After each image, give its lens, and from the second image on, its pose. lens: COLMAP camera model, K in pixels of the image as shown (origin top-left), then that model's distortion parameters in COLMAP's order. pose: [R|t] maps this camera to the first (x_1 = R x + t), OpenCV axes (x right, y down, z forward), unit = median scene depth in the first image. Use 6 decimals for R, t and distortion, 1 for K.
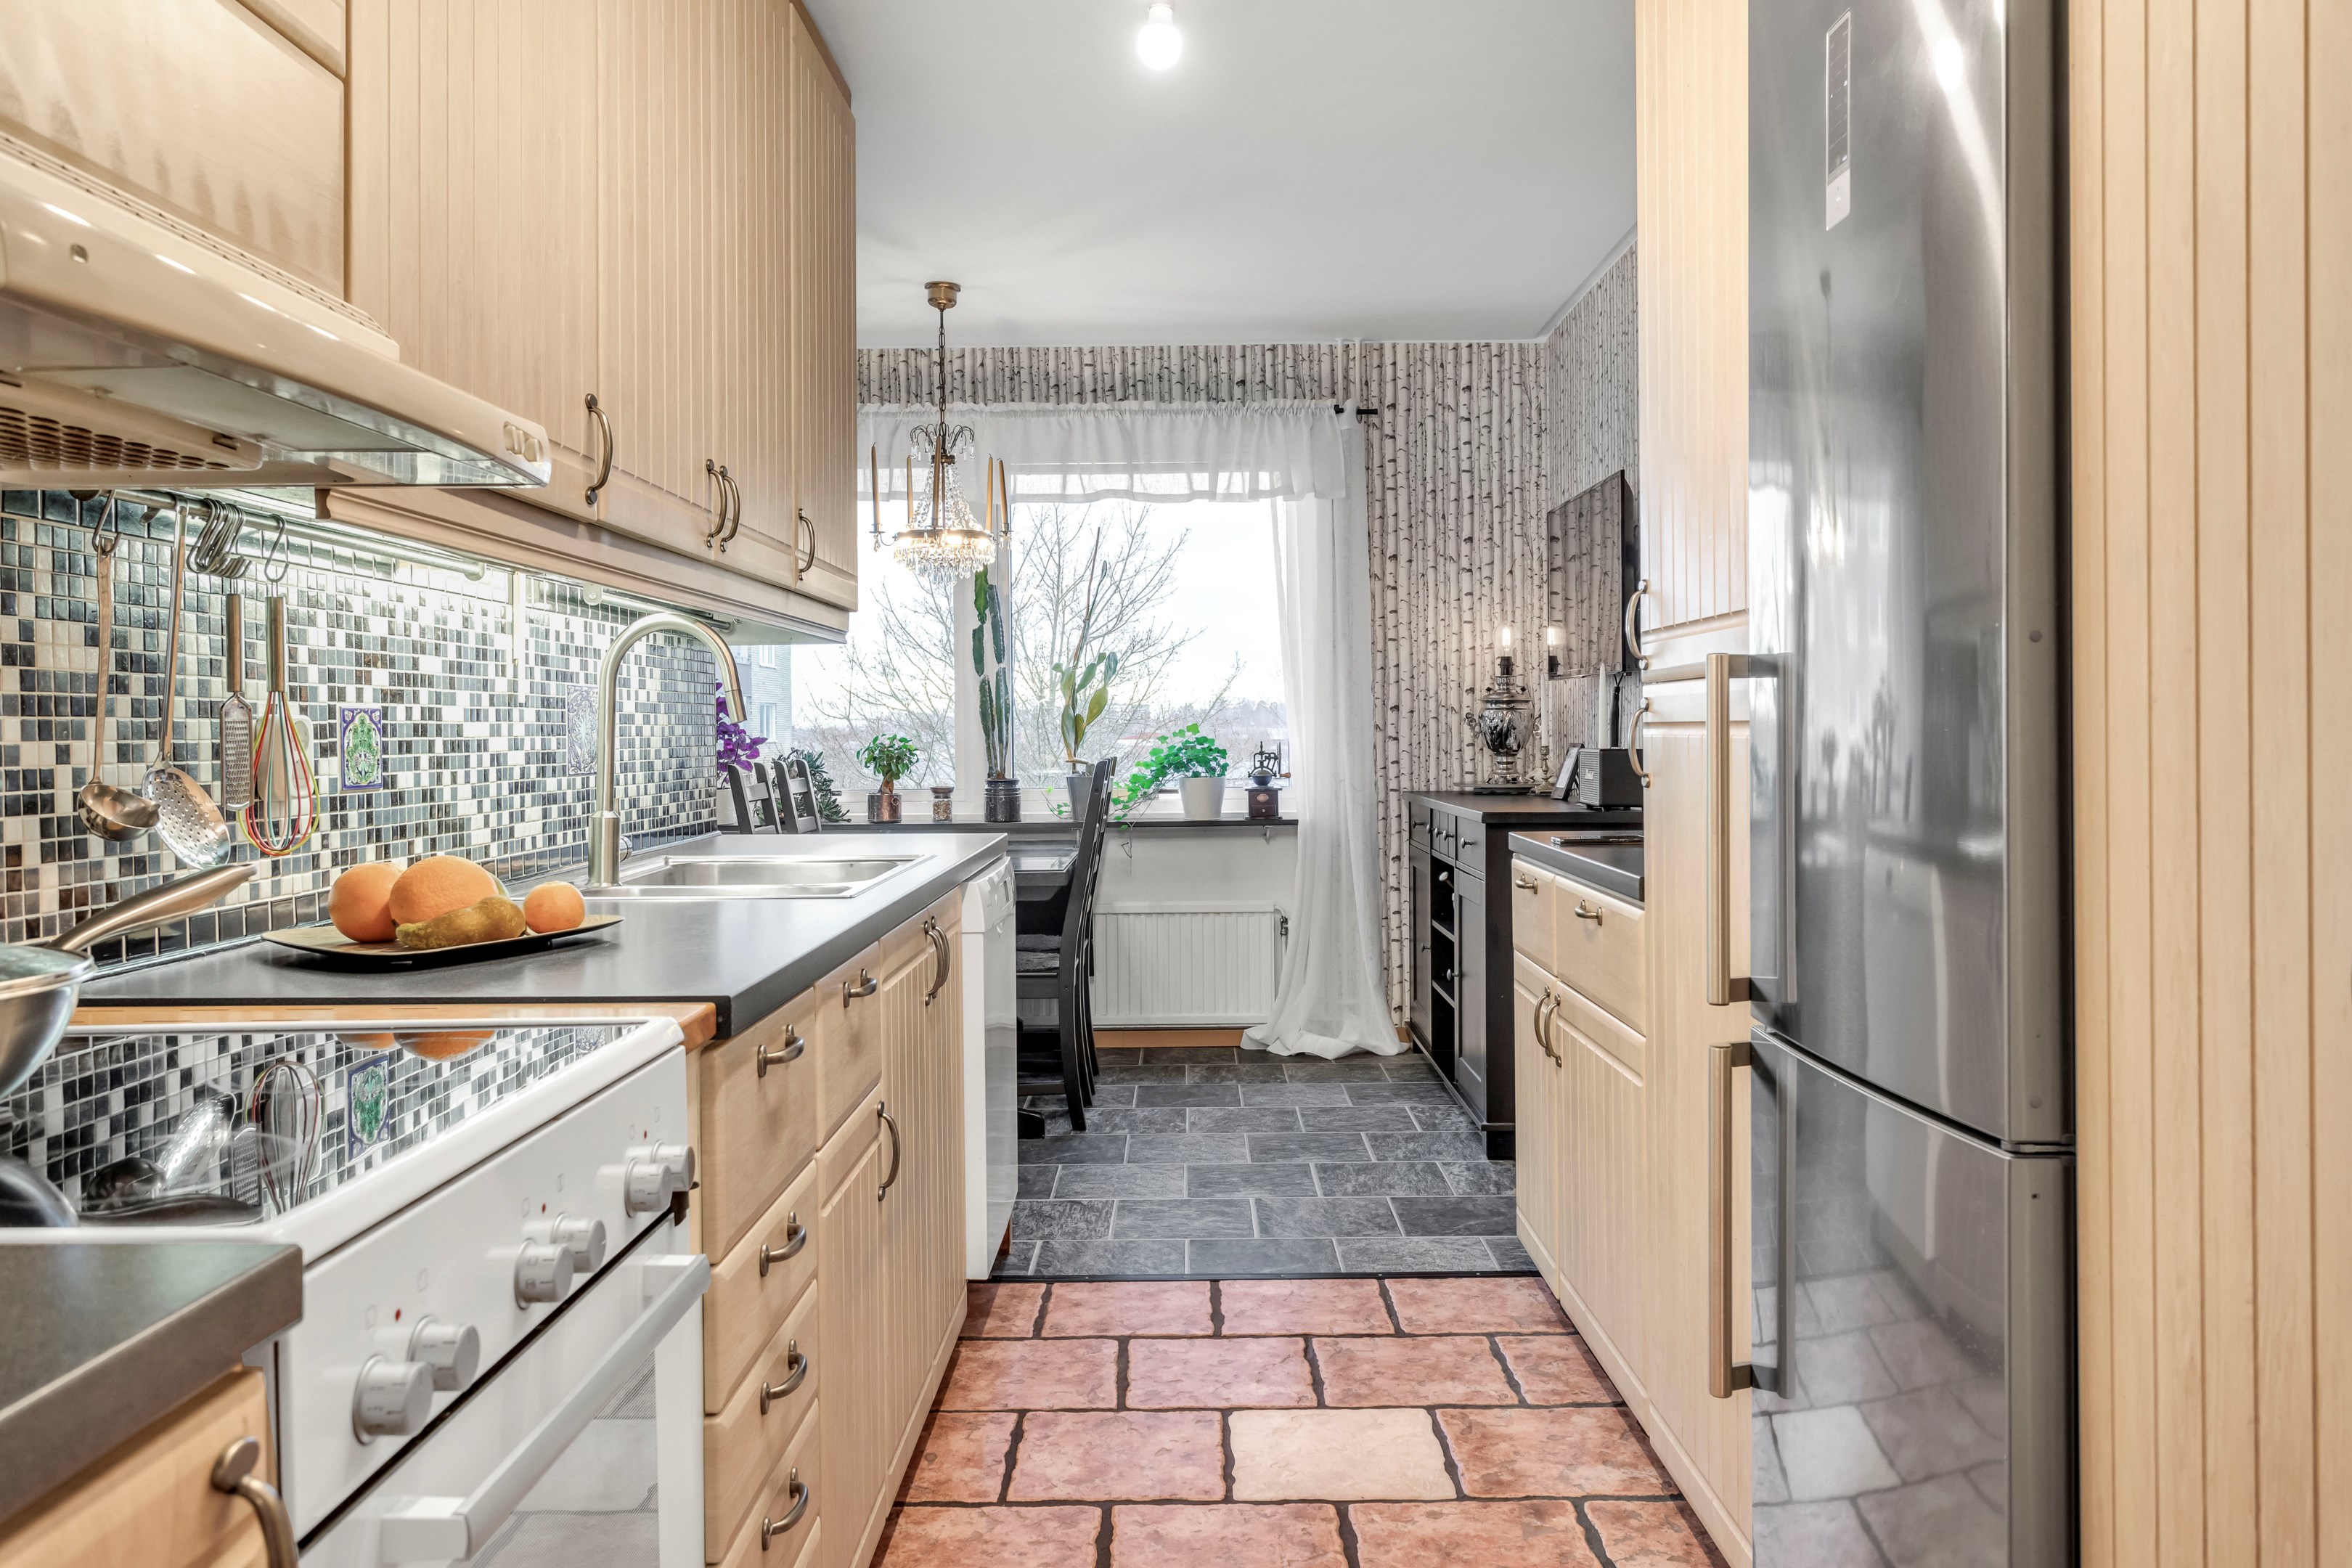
lens RADIAL K [[1740.4, 0, 1178.5], [0, 1740.4, 734.7], [0, 0, 1]] dist [-0.001890, 0.000420]
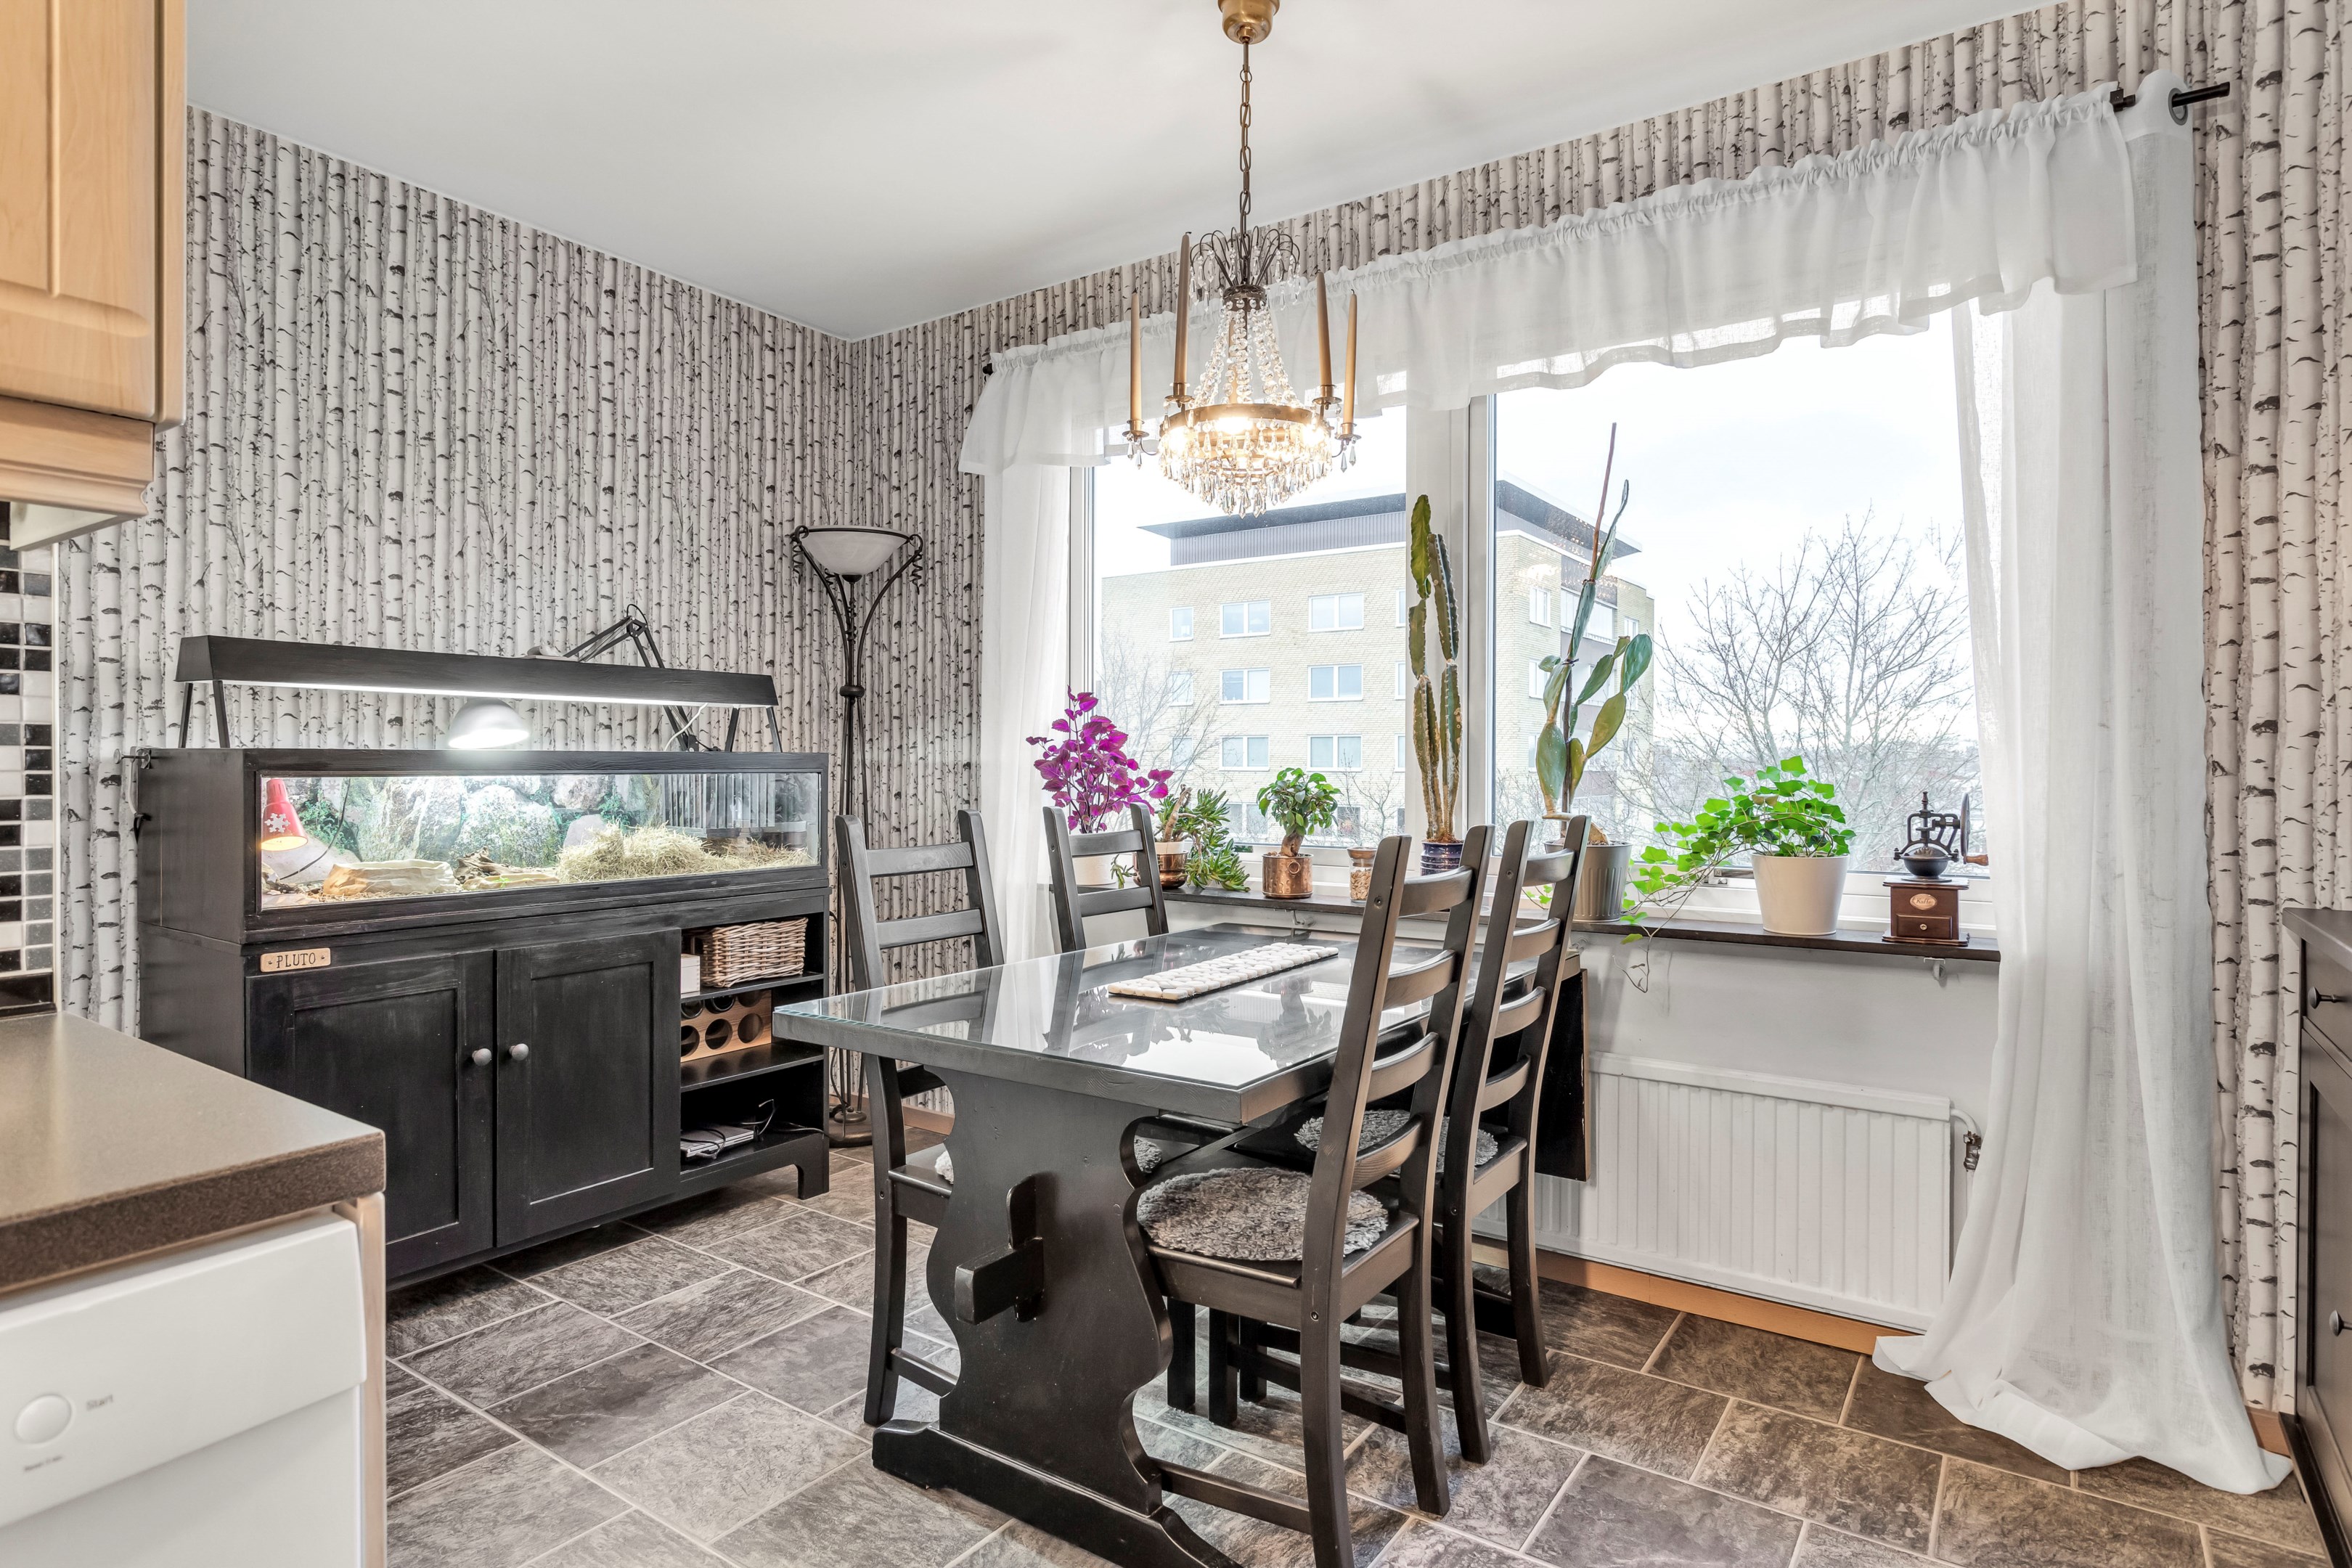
lens RADIAL K [[1258.4, 0, 1174.2], [0, 1258.4, 771.3], [0, 0, 1]] dist [0.000598, 0.000321]
pose [[0.823843, 0.015426, -0.566608, 0.074924], [-0.011773, 0.999880, 0.010105, -0.003393], [0.566696, -0.001654, 0.823925, 0.558090]]
